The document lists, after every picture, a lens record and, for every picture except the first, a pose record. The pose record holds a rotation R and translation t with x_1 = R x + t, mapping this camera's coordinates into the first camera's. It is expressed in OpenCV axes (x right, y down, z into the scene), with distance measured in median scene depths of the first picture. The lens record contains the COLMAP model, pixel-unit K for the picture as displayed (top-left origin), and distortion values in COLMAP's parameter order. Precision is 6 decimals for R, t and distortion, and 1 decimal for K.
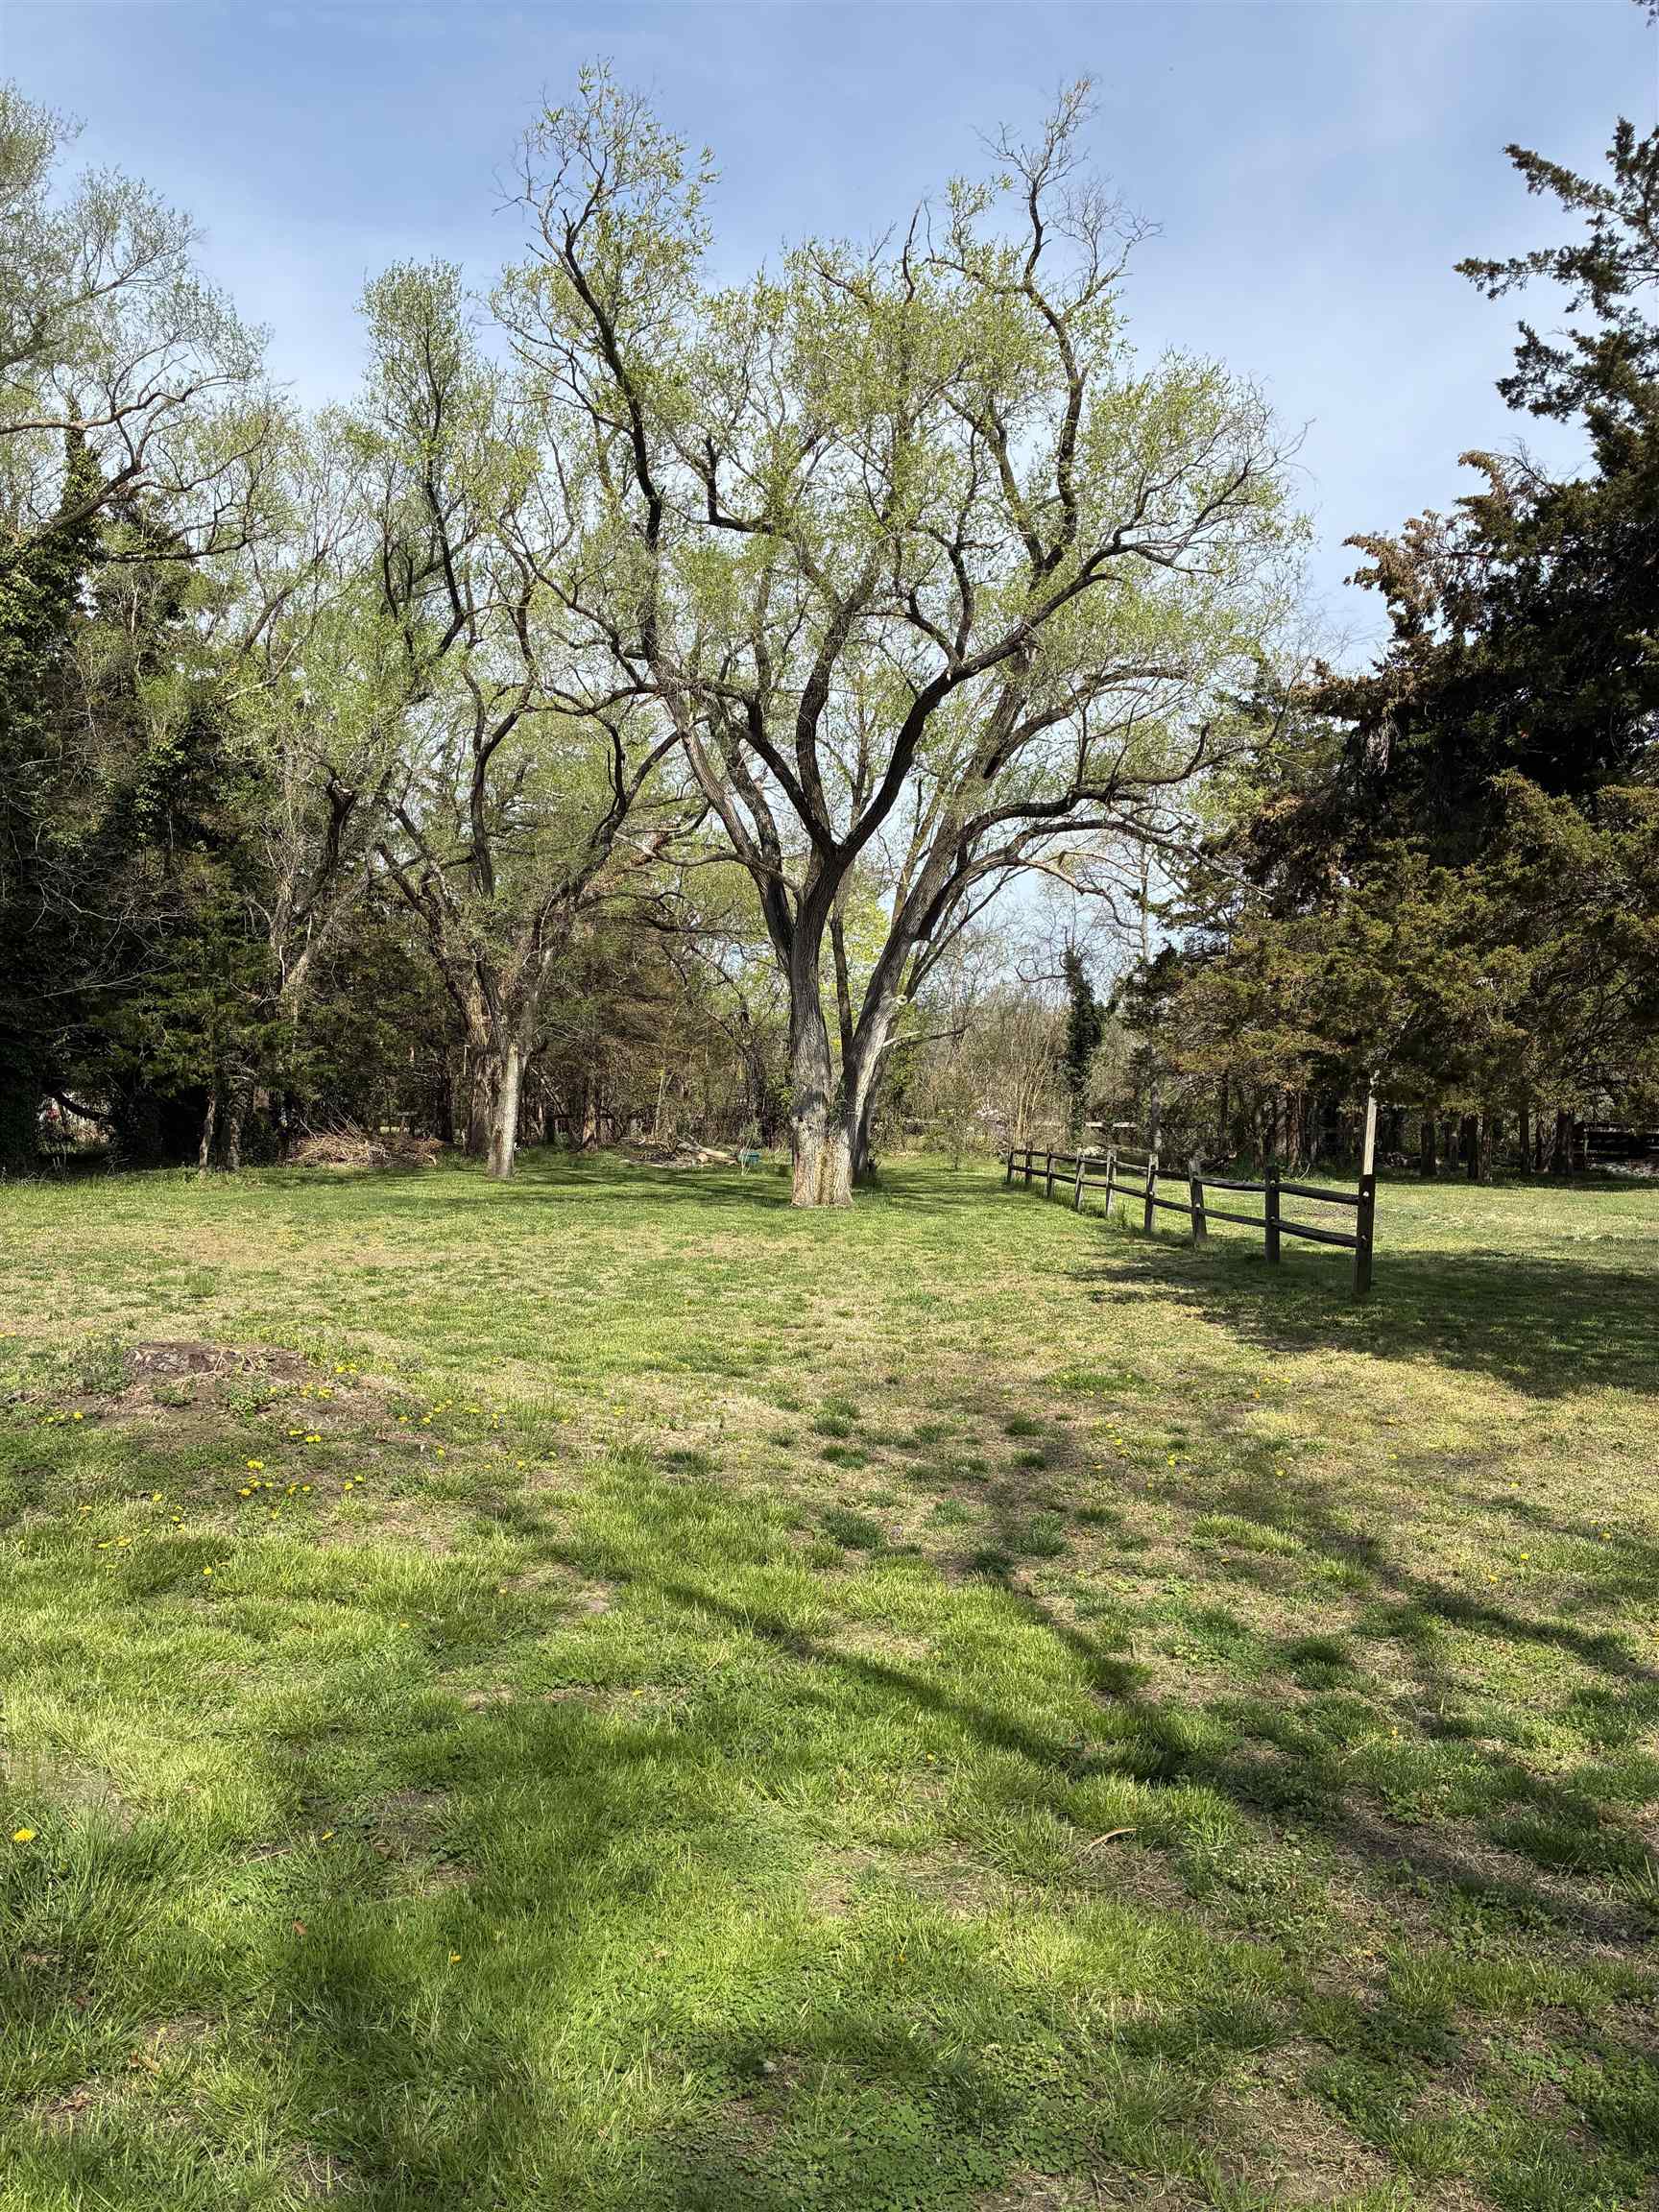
lens RADIAL K [[1672.6, 0, 829.5], [0, 1672.6, 1106.0], [0, 0, 1]] dist [0.034870, -0.069024]
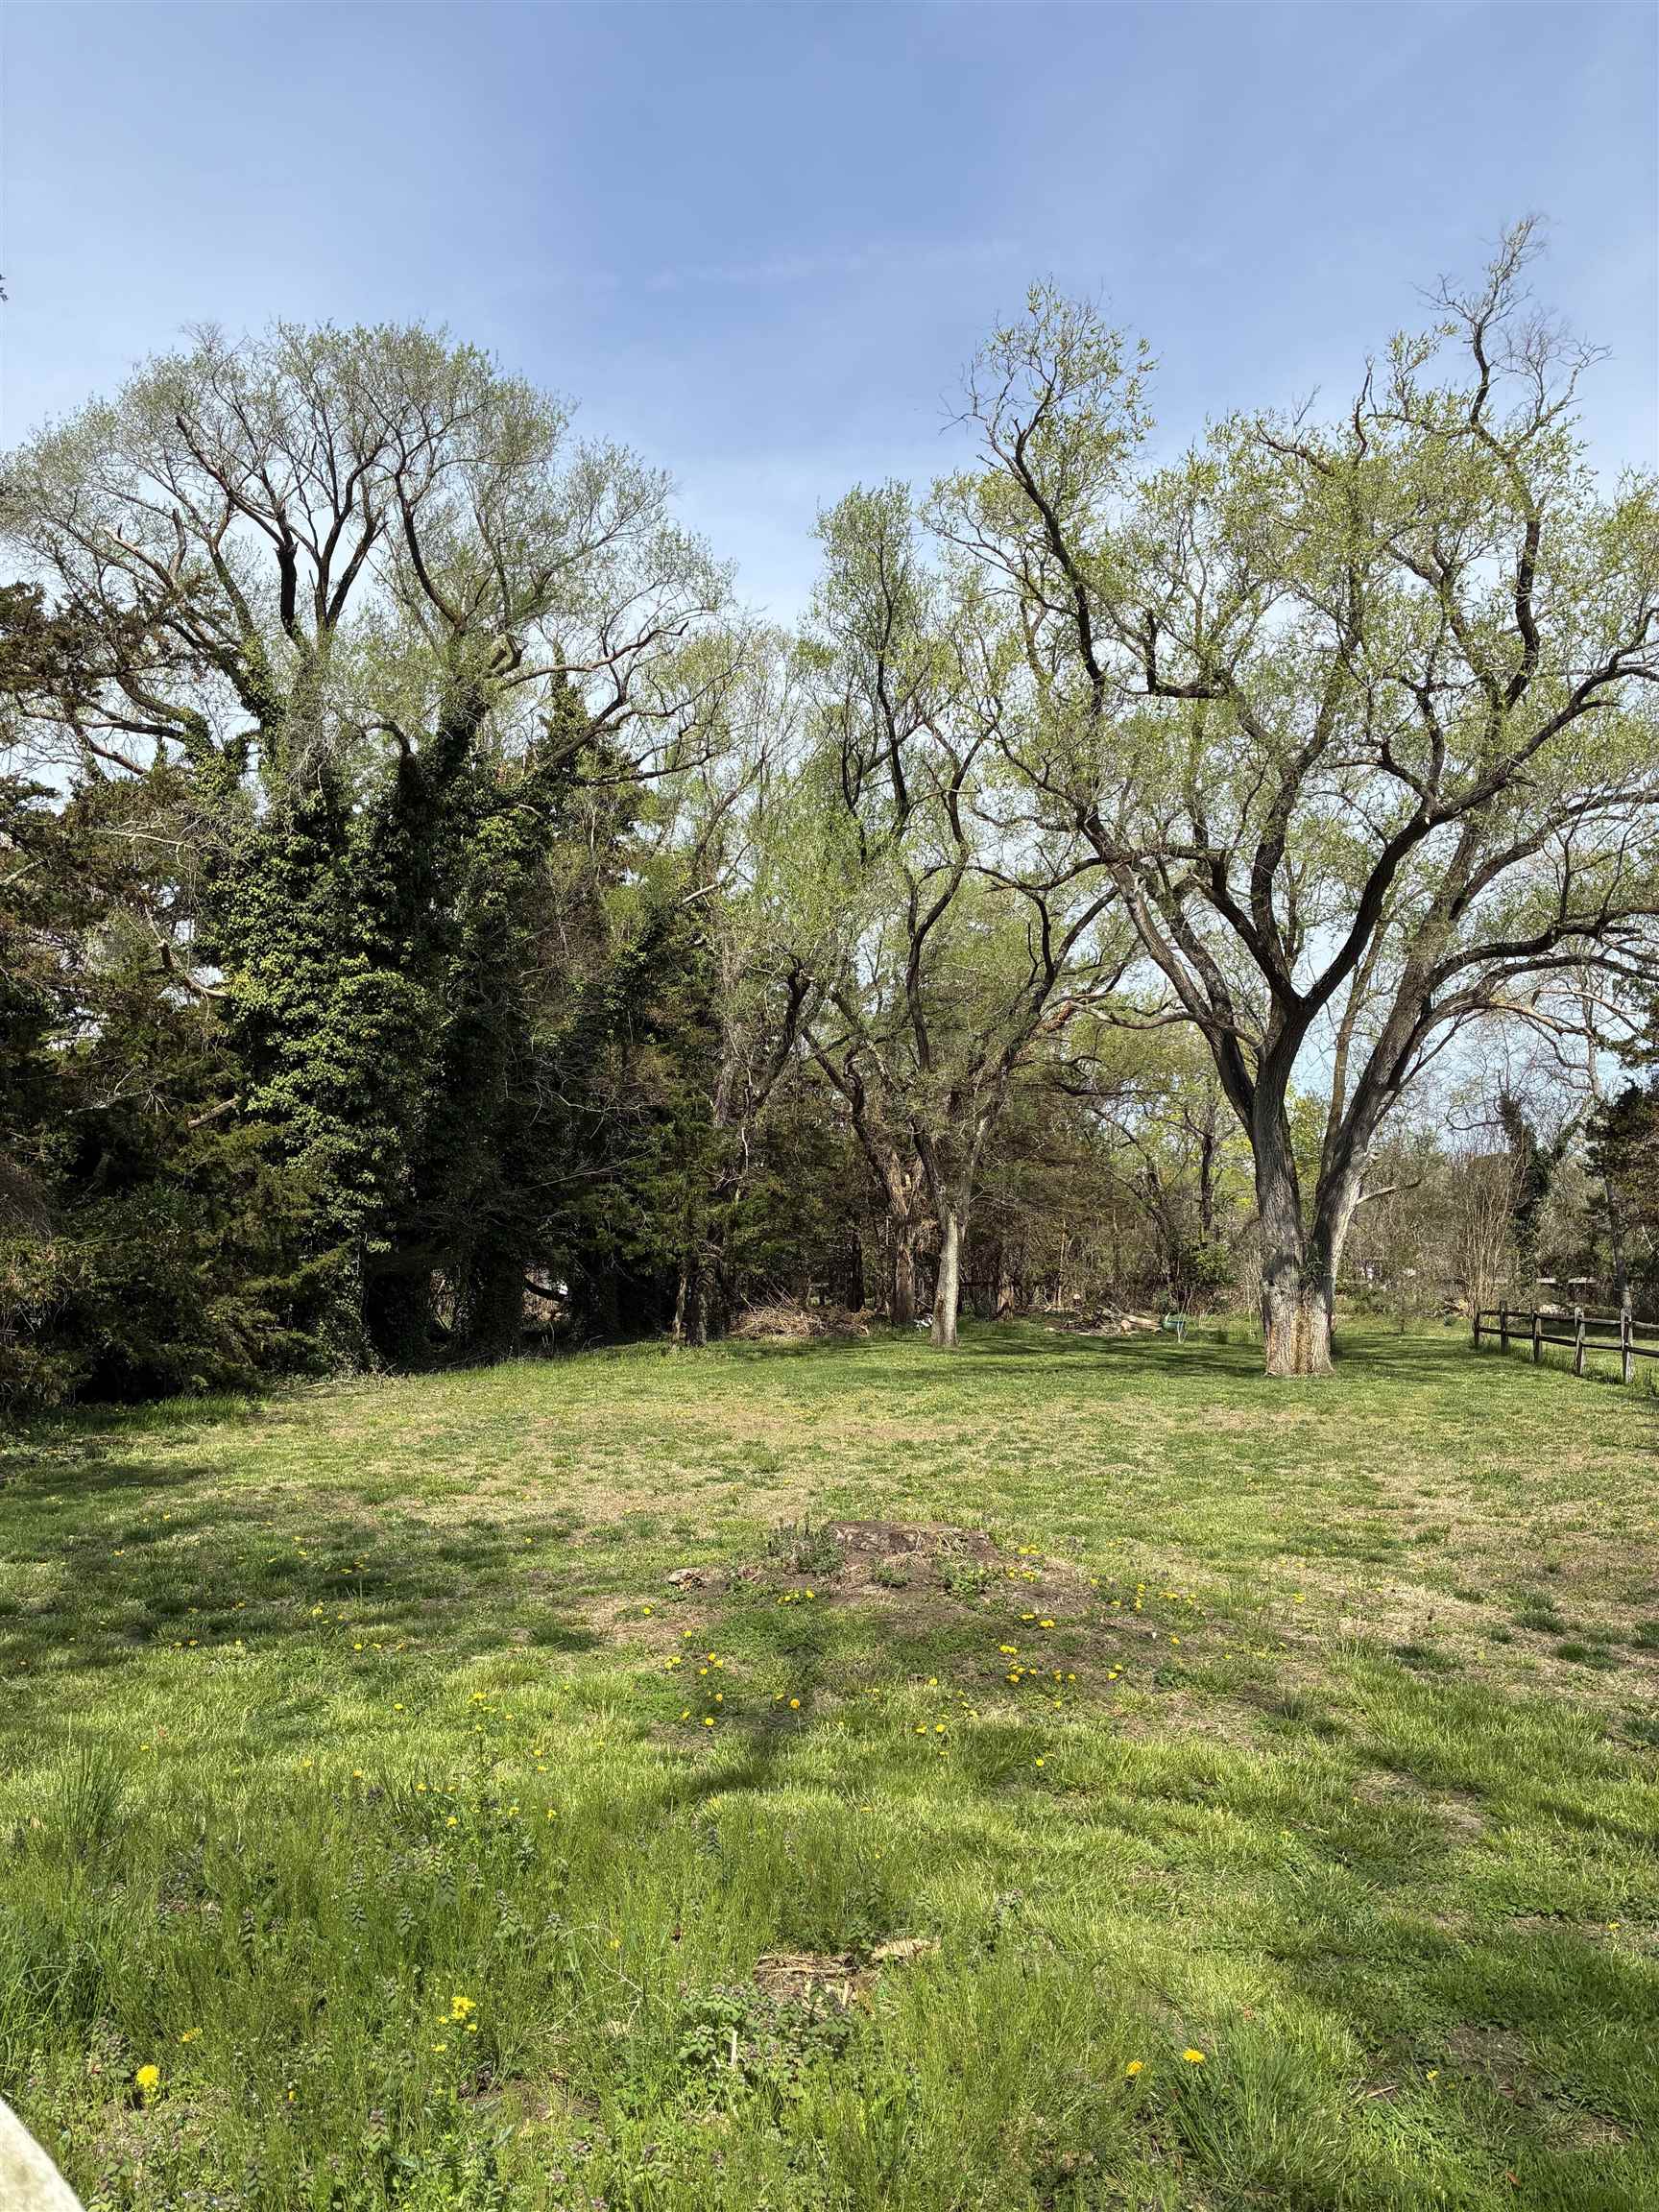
lens RADIAL K [[1677.1, 0, 829.5], [0, 1677.1, 1106.0], [0, 0, 1]] dist [0.034586, -0.085494]
pose [[0.970840, -0.047879, -0.234899, -0.029379], [0.024435, 0.994513, -0.101720, -0.001275], [0.238480, 0.093014, 0.966683, -0.003051]]
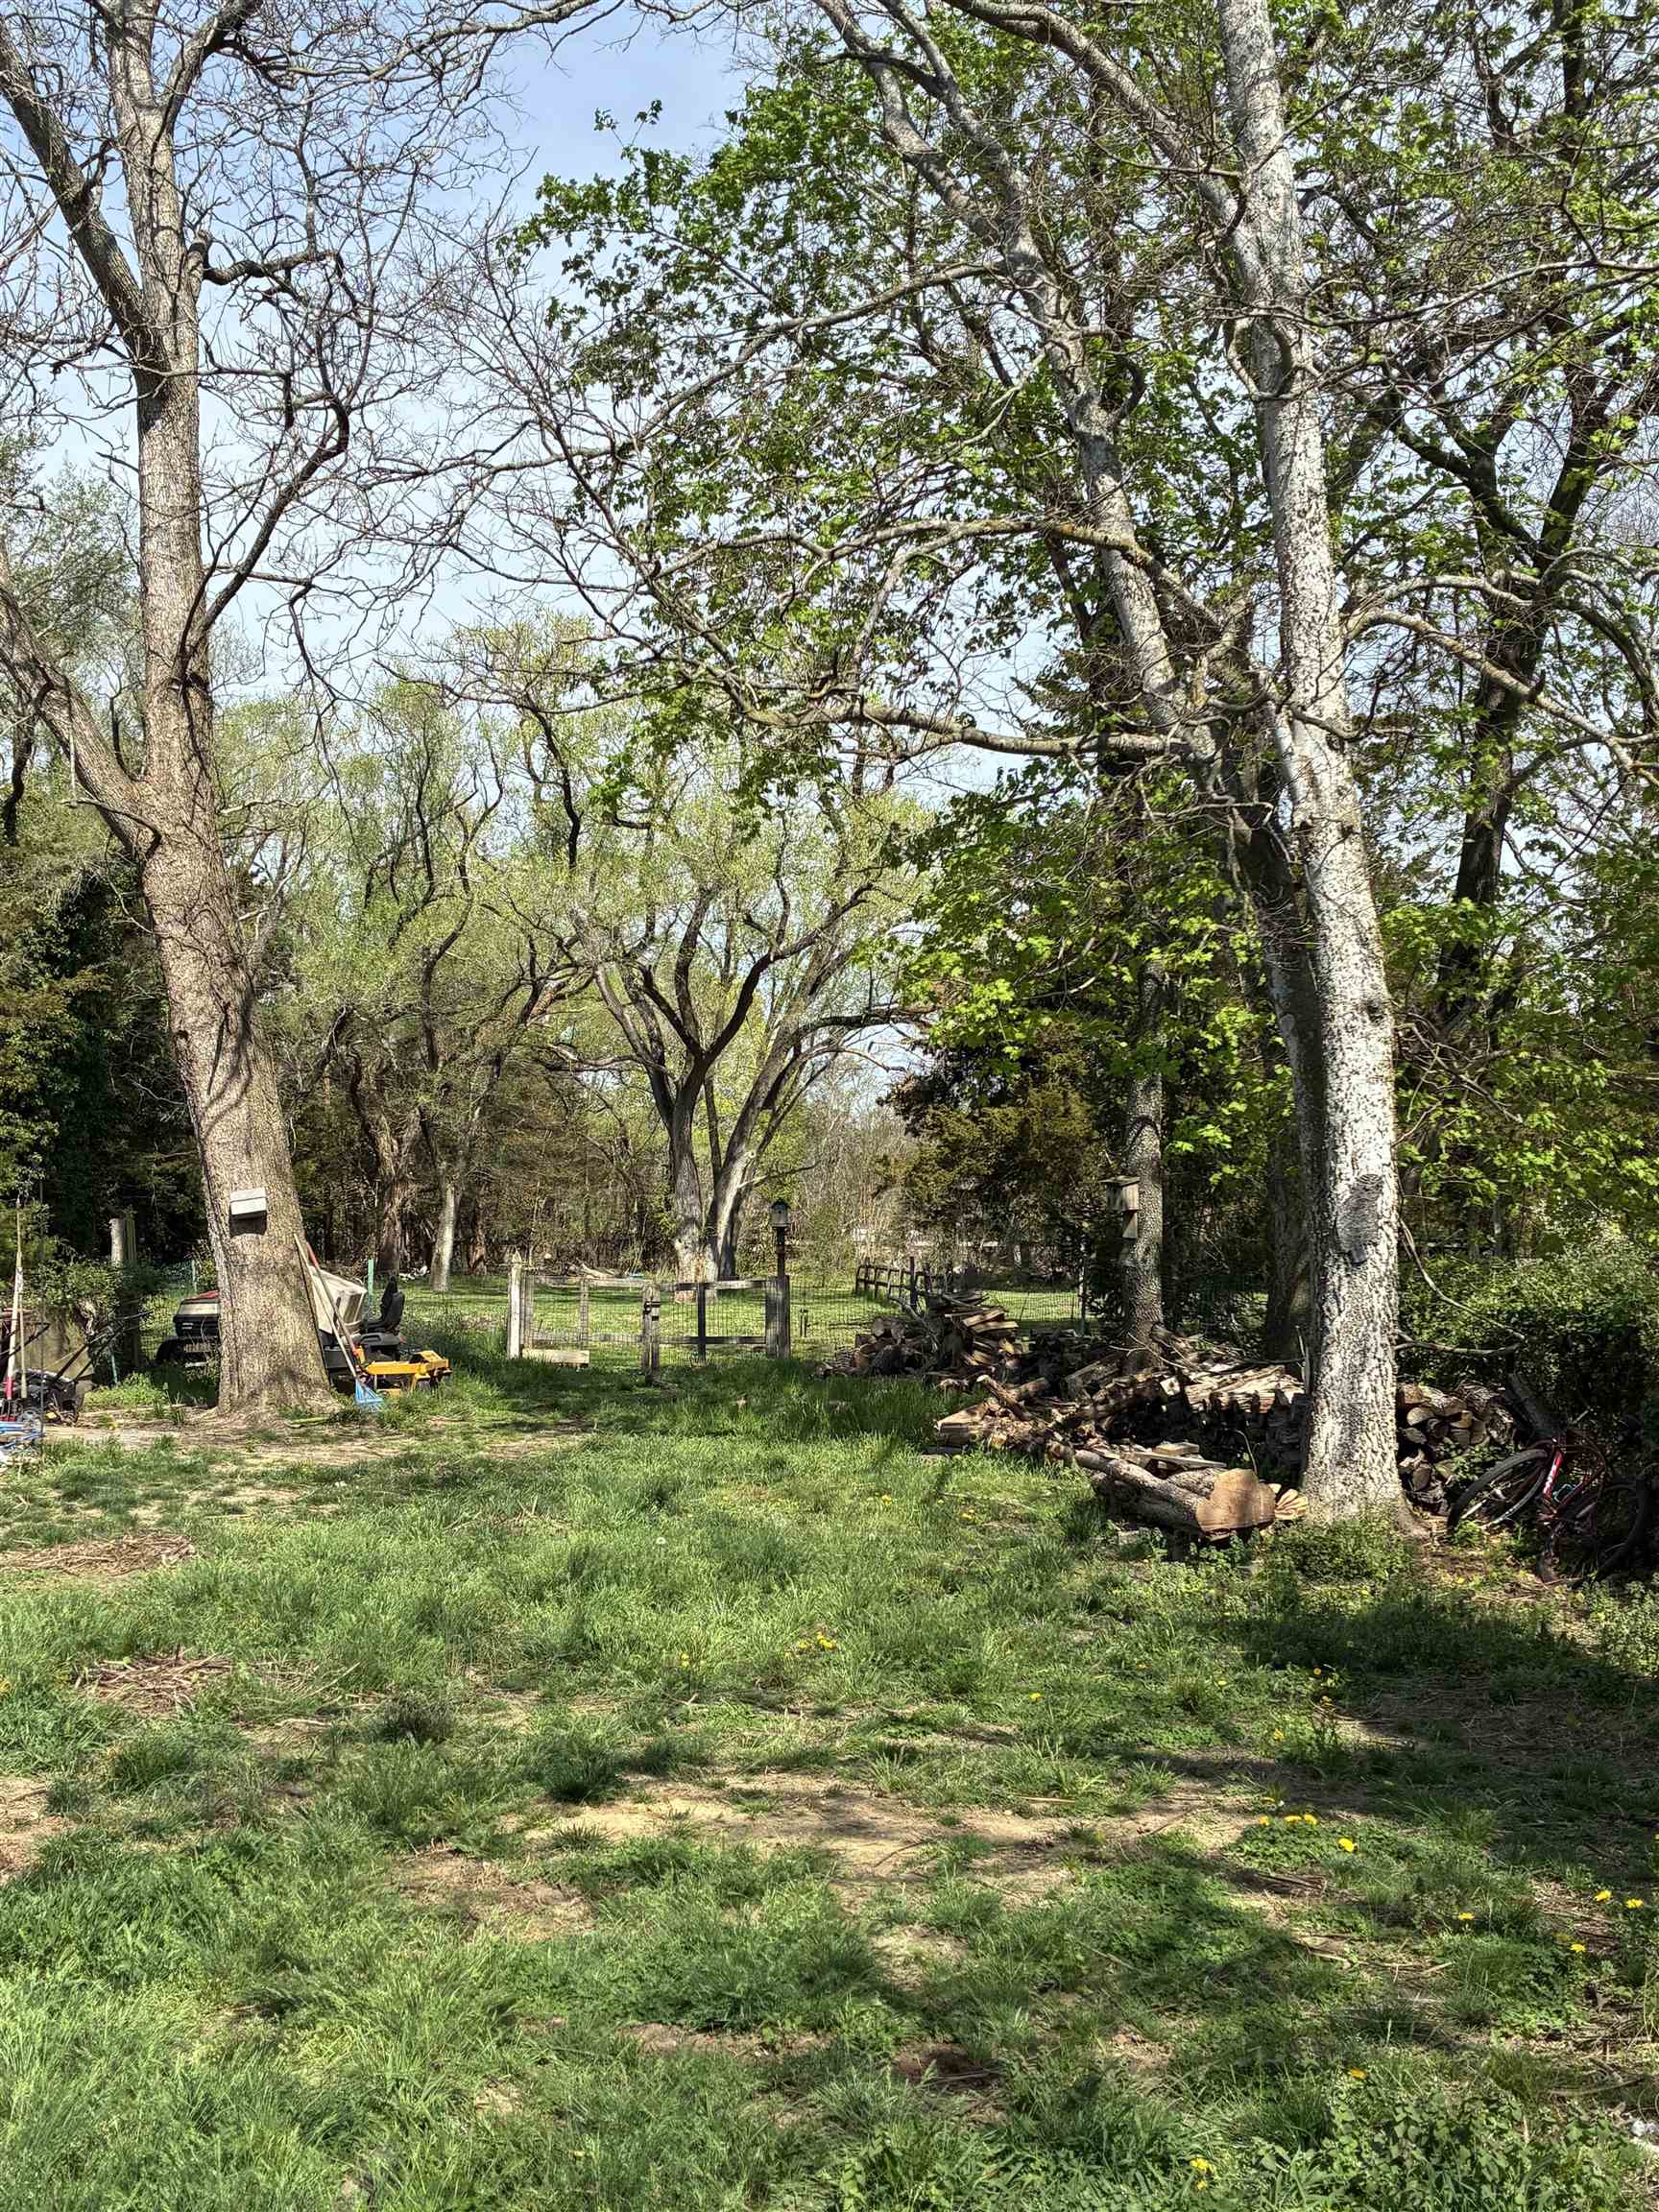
lens RADIAL K [[1623.7, 0, 829.5], [0, 1623.7, 1106.0], [0, 0, 1]] dist [-0.003325, -0.000300]
pose [[0.997097, -0.005538, 0.075944, 0.005028], [0.011233, 0.997137, -0.074781, -0.001709], [-0.075312, 0.075417, 0.994304, -0.337955]]
